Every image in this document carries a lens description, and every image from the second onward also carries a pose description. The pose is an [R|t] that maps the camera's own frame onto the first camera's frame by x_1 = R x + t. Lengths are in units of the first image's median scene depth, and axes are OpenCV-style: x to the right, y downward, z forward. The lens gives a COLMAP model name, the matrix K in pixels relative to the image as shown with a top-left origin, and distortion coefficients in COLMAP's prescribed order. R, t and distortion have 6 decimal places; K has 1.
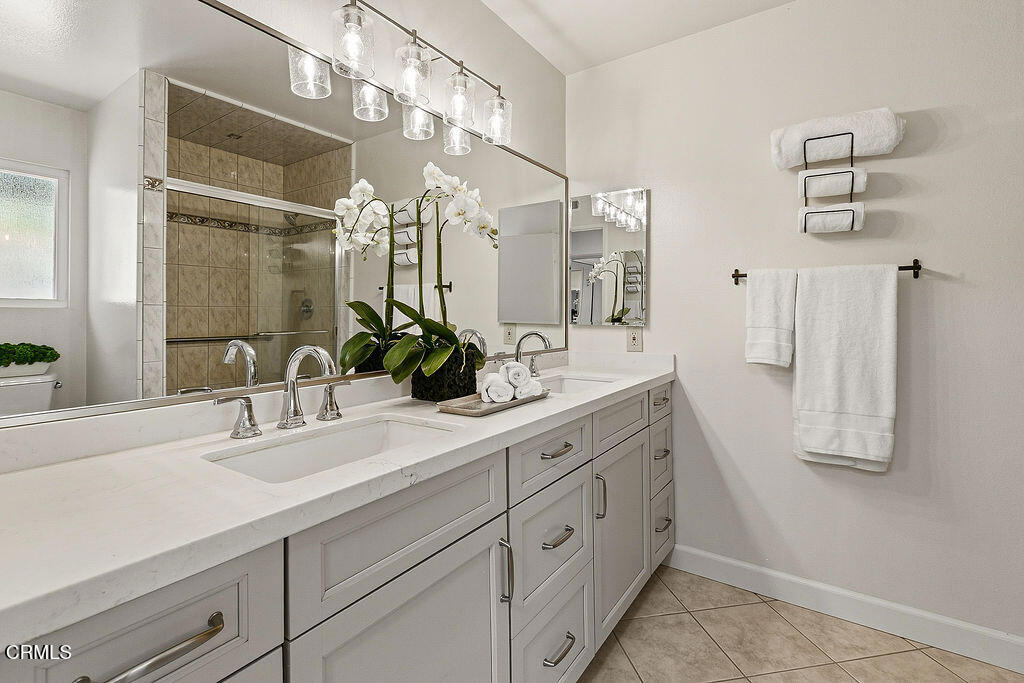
lens RADIAL K [[471.3, 0, 513.0], [0, 471.3, 310.7], [0, 0, 1]] dist [-0.004598, -0.000464]
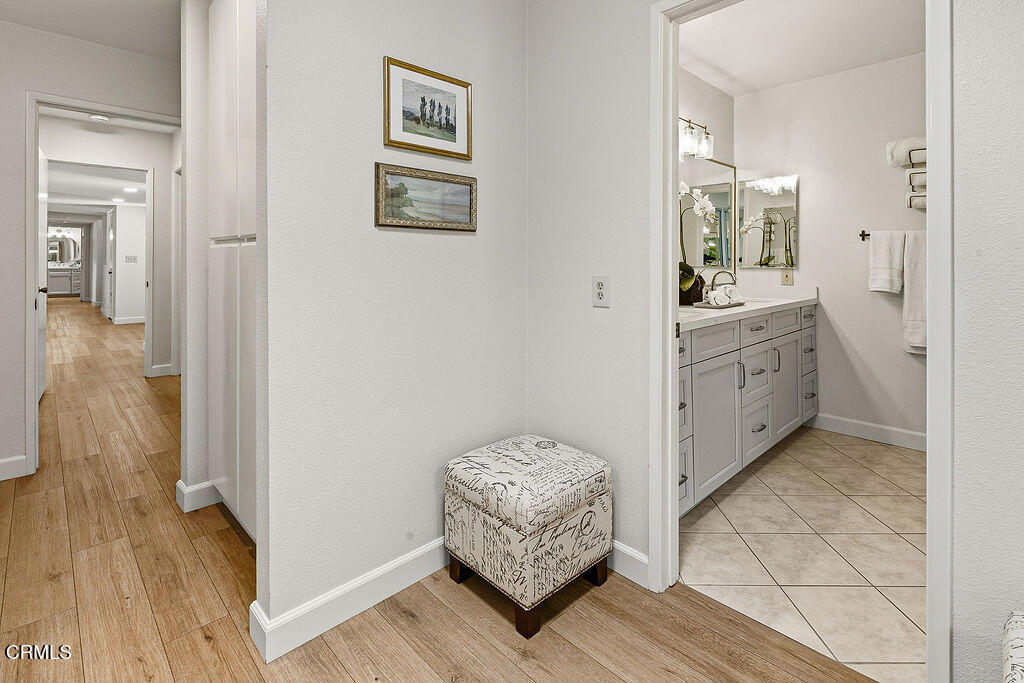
lens RADIAL K [[471.3, 0, 521.7], [0, 471.3, 258.5], [0, 0, 1]] dist [-0.004598, -0.000464]
pose [[0.978428, -0.000317, -0.206587, -0.318060], [0.000786, 0.999997, 0.002192, -0.002068], [0.206586, -0.002307, 0.978426, -0.781480]]
